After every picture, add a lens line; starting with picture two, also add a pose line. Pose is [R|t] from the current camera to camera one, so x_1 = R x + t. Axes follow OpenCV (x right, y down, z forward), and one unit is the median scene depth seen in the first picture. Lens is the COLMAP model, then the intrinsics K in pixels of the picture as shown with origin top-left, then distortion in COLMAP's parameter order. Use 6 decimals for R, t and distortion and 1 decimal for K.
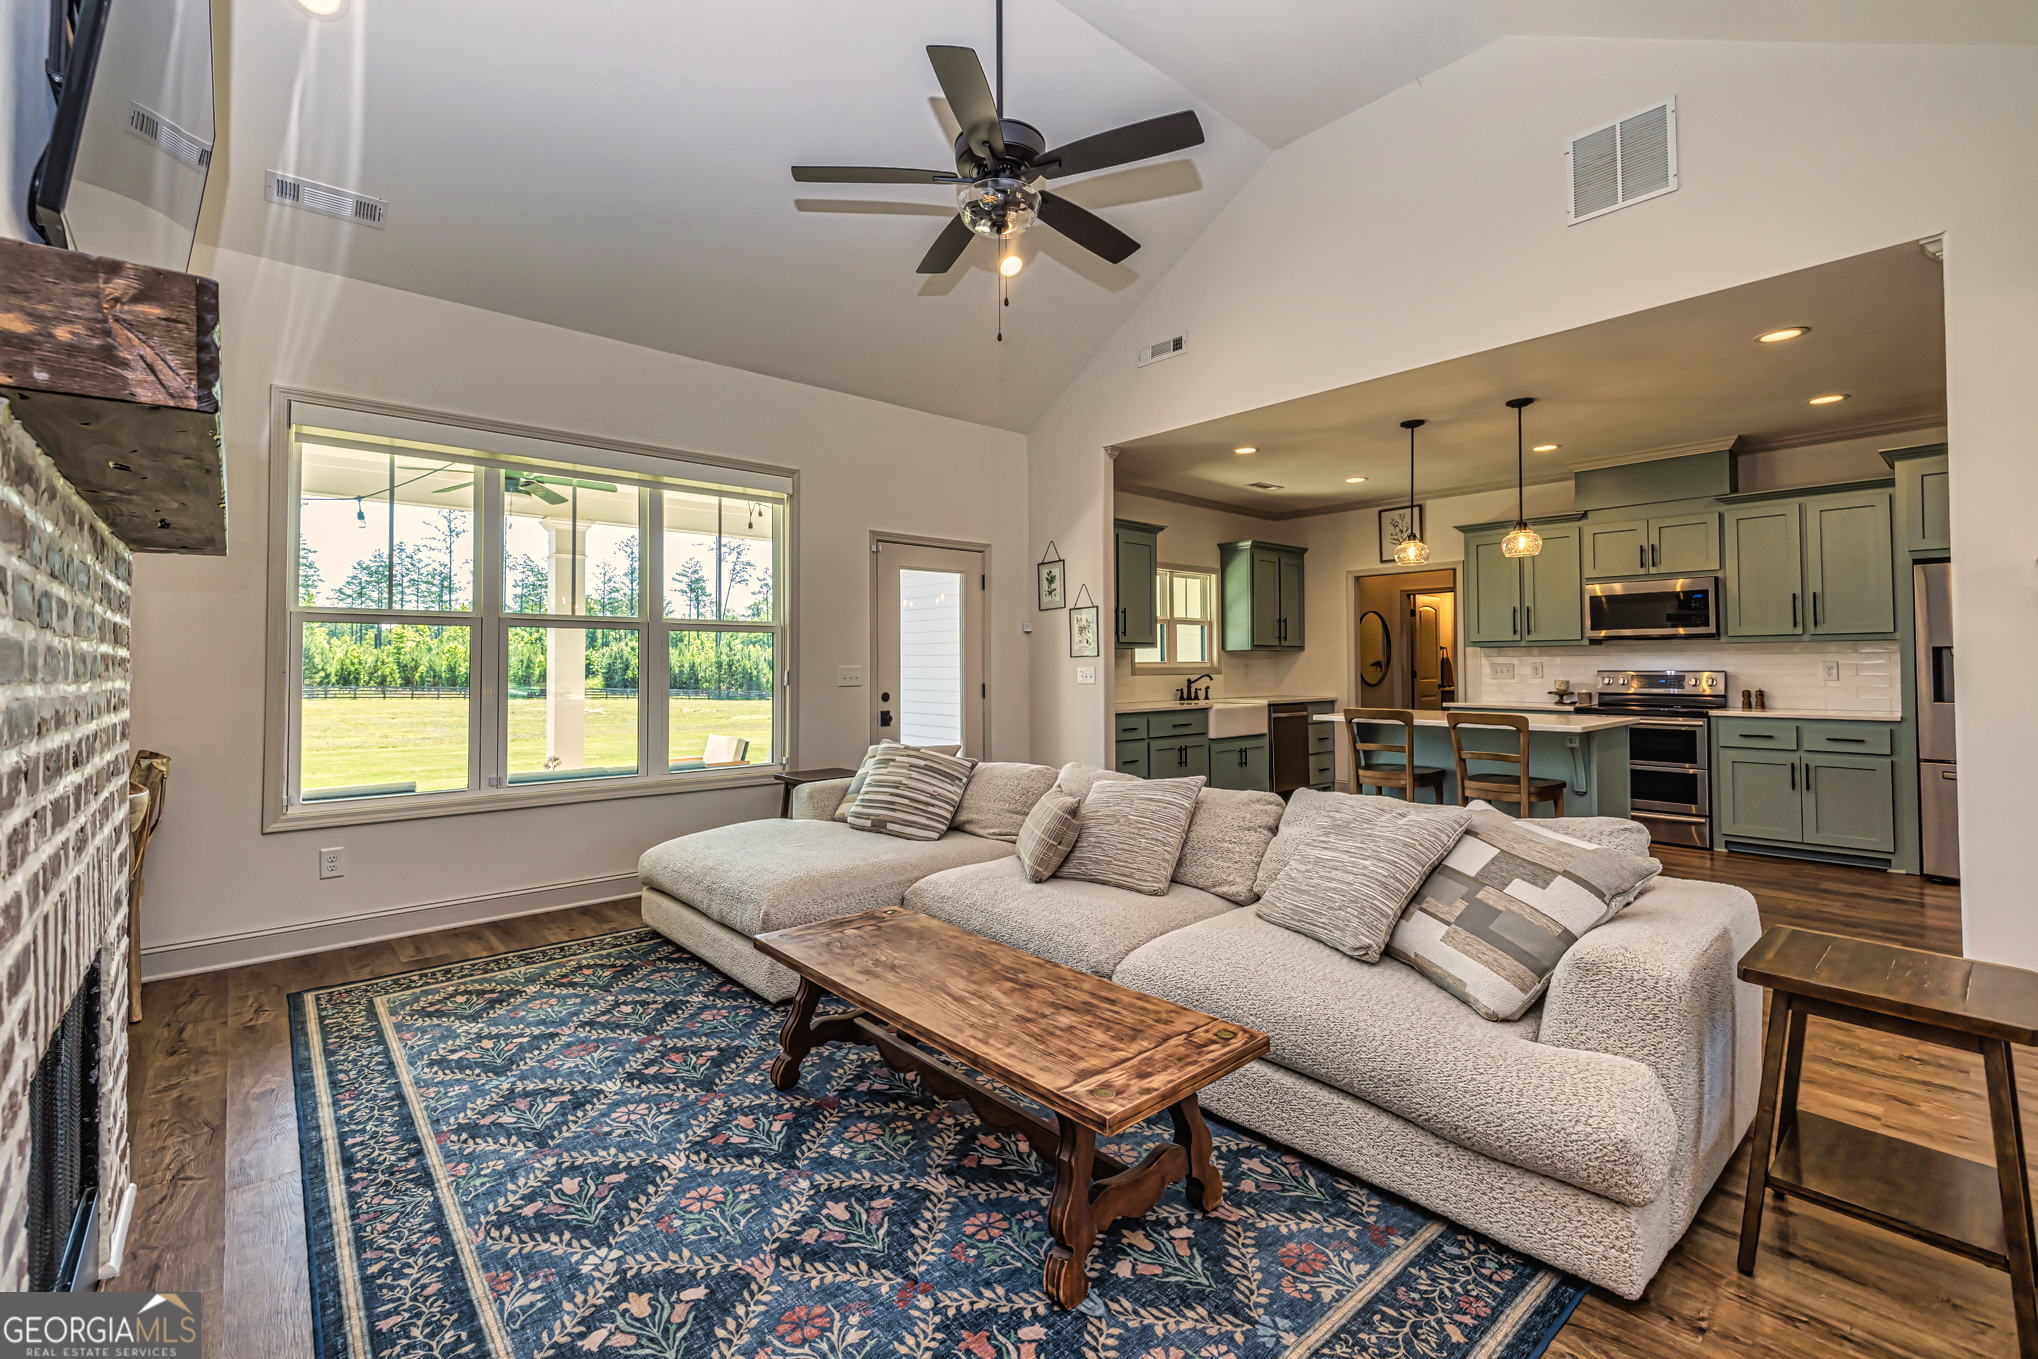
lens RADIAL K [[878.7, 0, 995.5], [0, 878.7, 644.1], [0, 0, 1]] dist [0.001273, 0.000289]
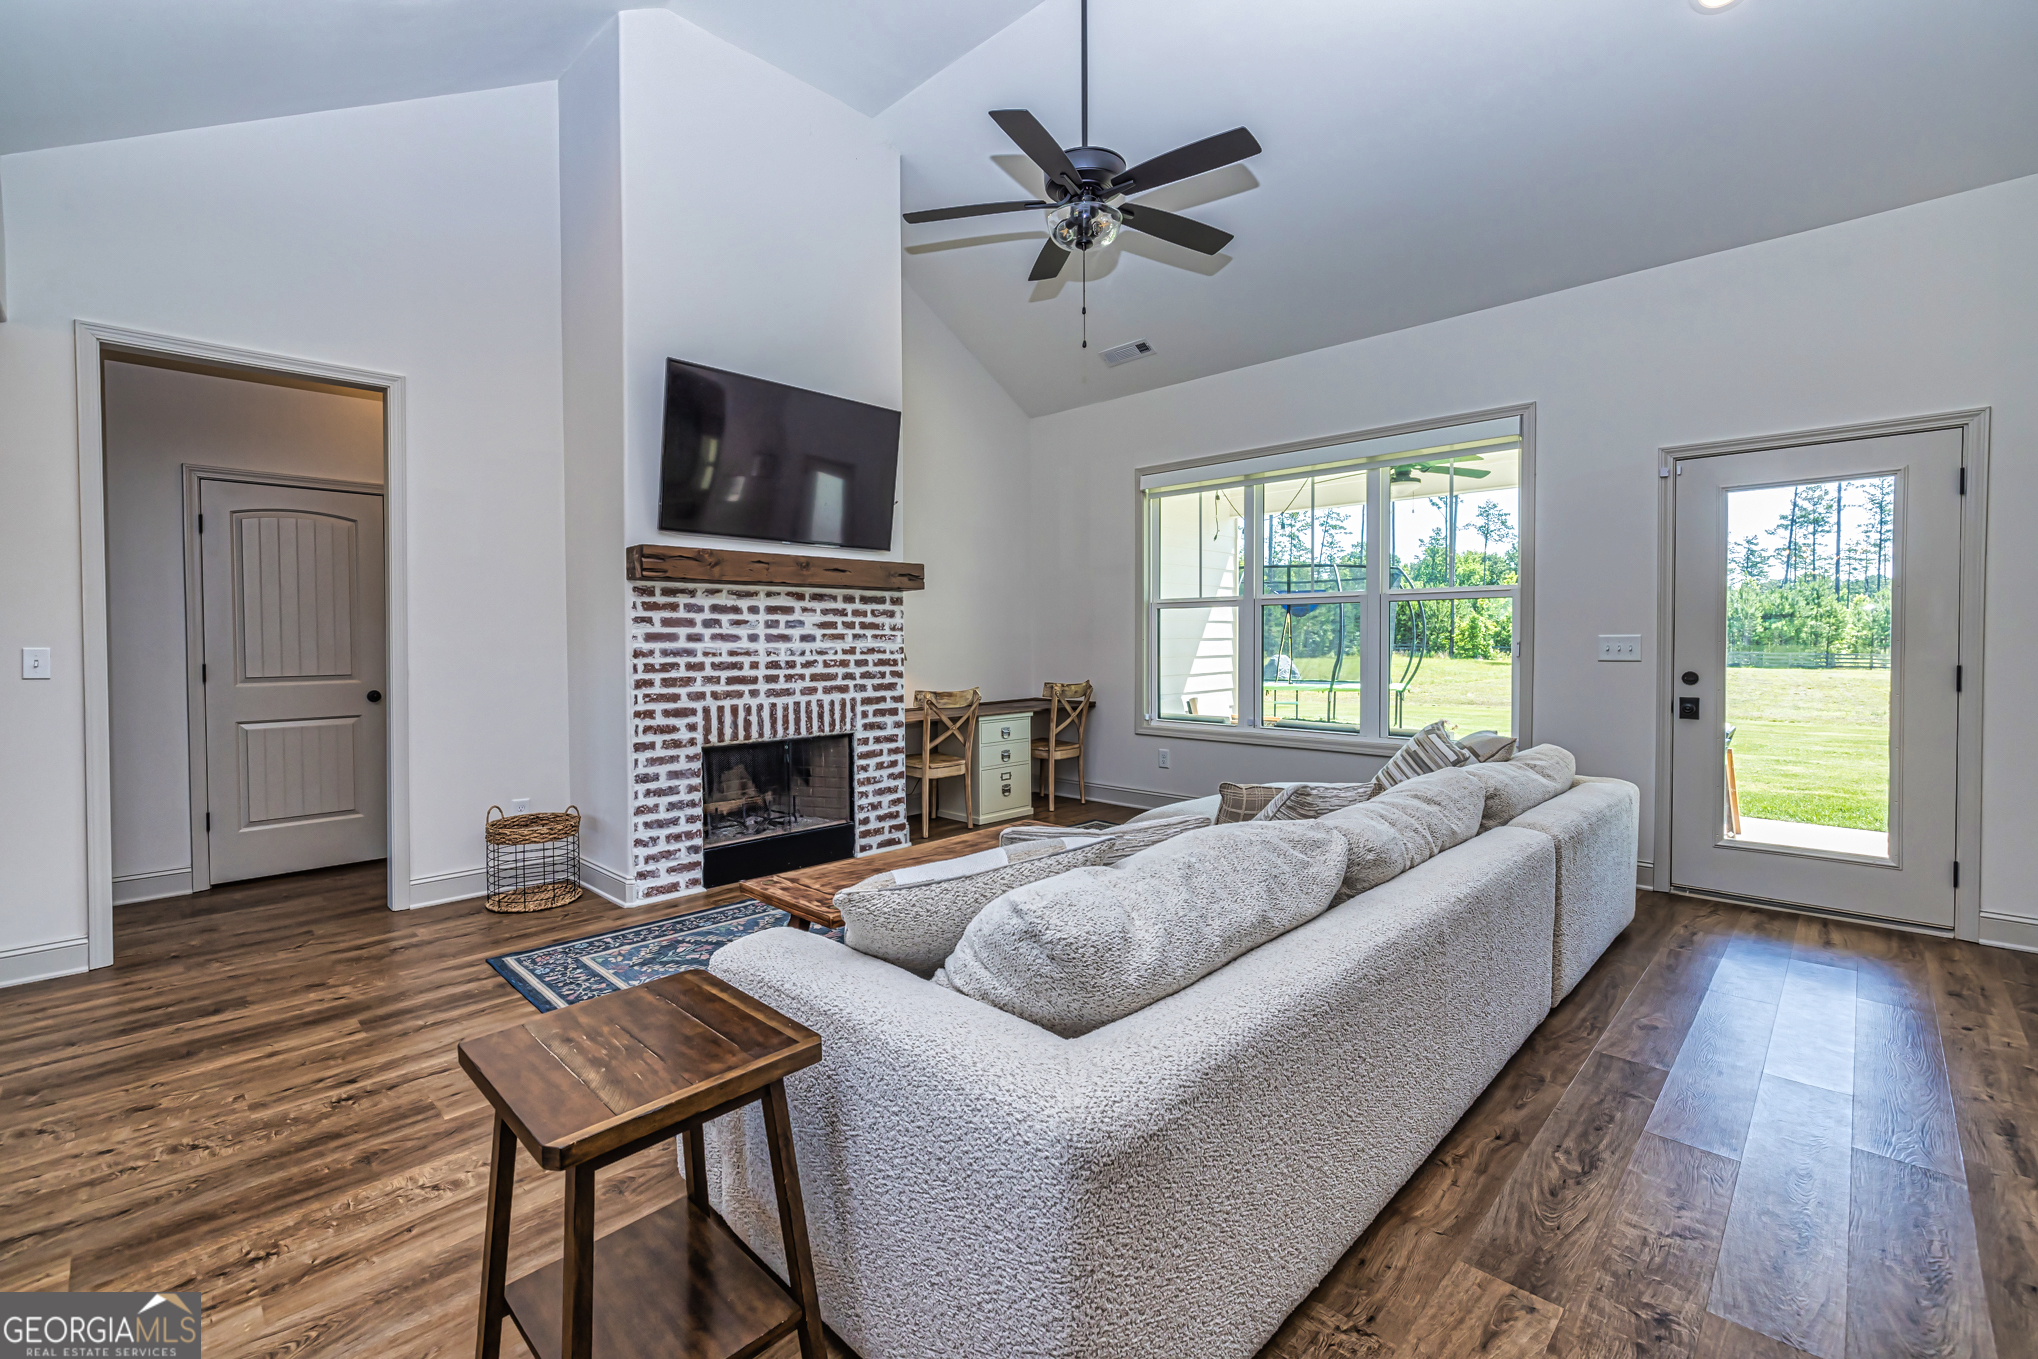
lens RADIAL K [[875.6, 0, 994.8], [0, 875.6, 656.9], [0, 0, 1]] dist [0.000959, 0.000065]
pose [[0.073323, 0.023555, -0.997030, 0.536766], [0.029855, 0.999221, 0.025803, 0.007660], [0.996861, -0.031659, 0.072563, 0.384587]]
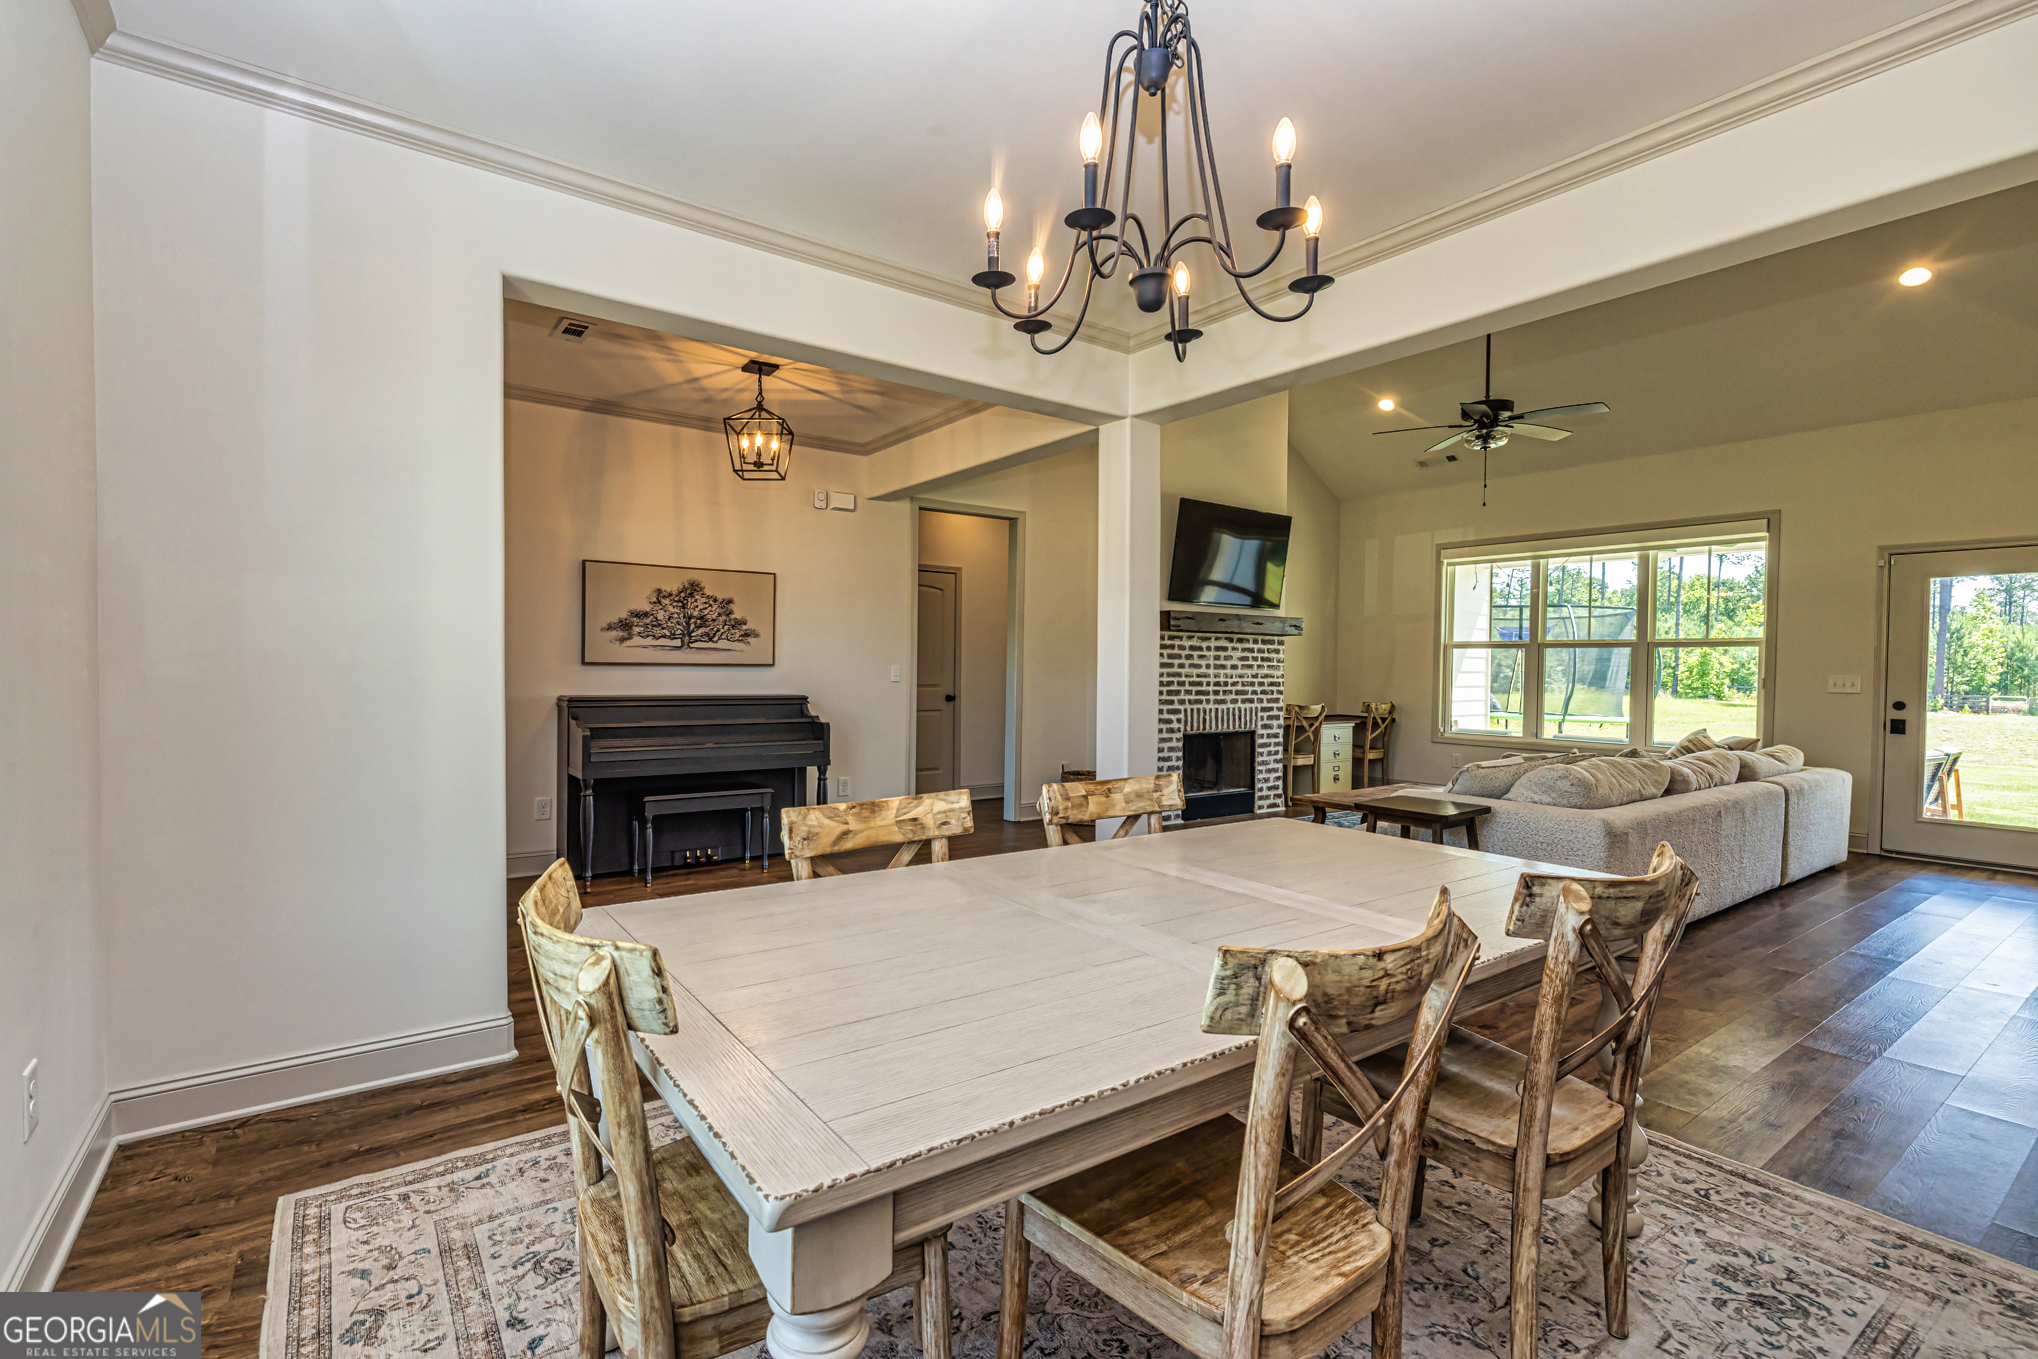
lens RADIAL K [[908.5, 0, 958.9], [0, 908.5, 677.2], [0, 0, 1]] dist [0.002161, 0.000990]
pose [[-0.110137, 0.015629, -0.993794, 1.043925], [0.012955, 0.999814, 0.014288, -0.002931], [0.993832, -0.011301, -0.110319, 0.027459]]
